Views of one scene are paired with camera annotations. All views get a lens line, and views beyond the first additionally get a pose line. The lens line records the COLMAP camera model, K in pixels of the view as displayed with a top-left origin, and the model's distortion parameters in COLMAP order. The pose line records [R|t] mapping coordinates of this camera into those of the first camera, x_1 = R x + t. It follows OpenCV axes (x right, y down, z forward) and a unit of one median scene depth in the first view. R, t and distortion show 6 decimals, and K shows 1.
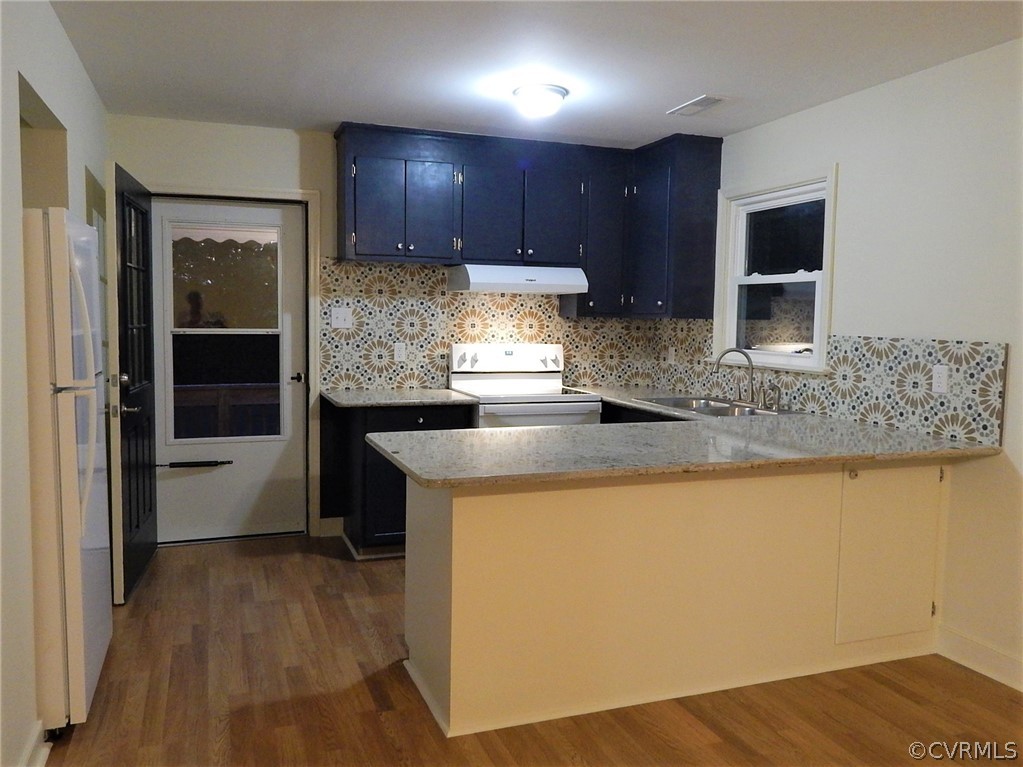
lens RADIAL K [[901.4, 0, 511.5], [0, 901.4, 383.5], [0, 0, 1]] dist [-0.002868, 0.000183]
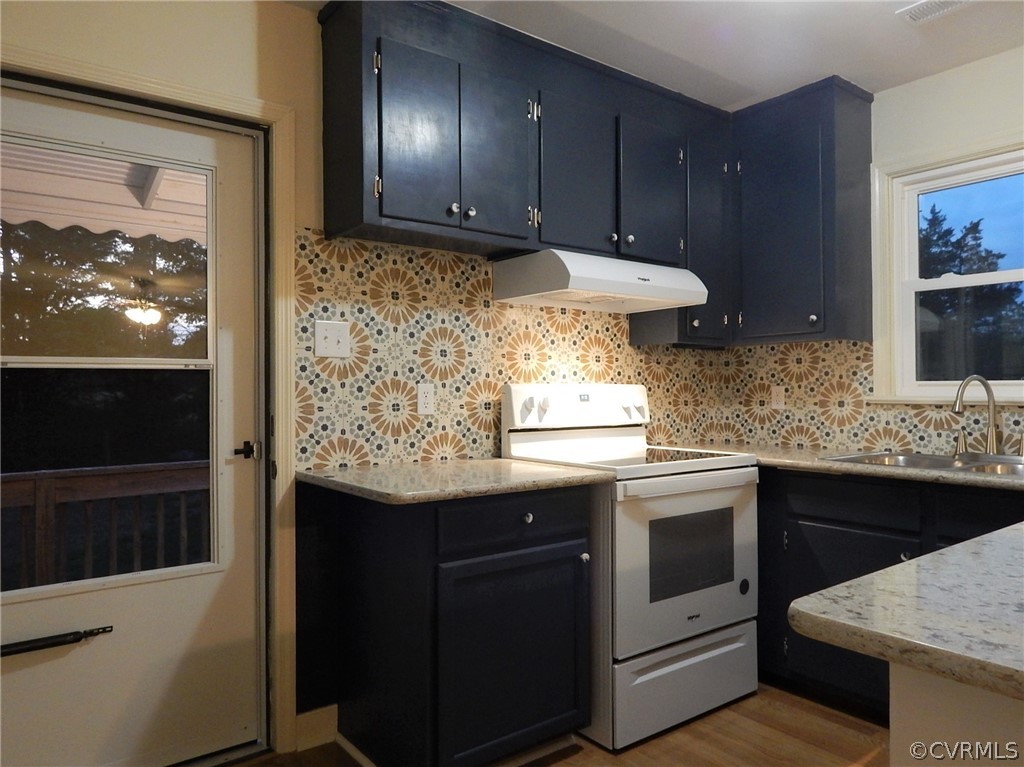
lens RADIAL K [[729.8, 0, 512.0], [0, 729.8, 383.5], [0, 0, 1]] dist [0.000464, 0.001864]
pose [[0.946376, -0.014726, 0.322730, -0.225874], [0.044259, 0.995452, -0.084364, -0.002208], [-0.320020, 0.094124, 0.942724, 0.533227]]
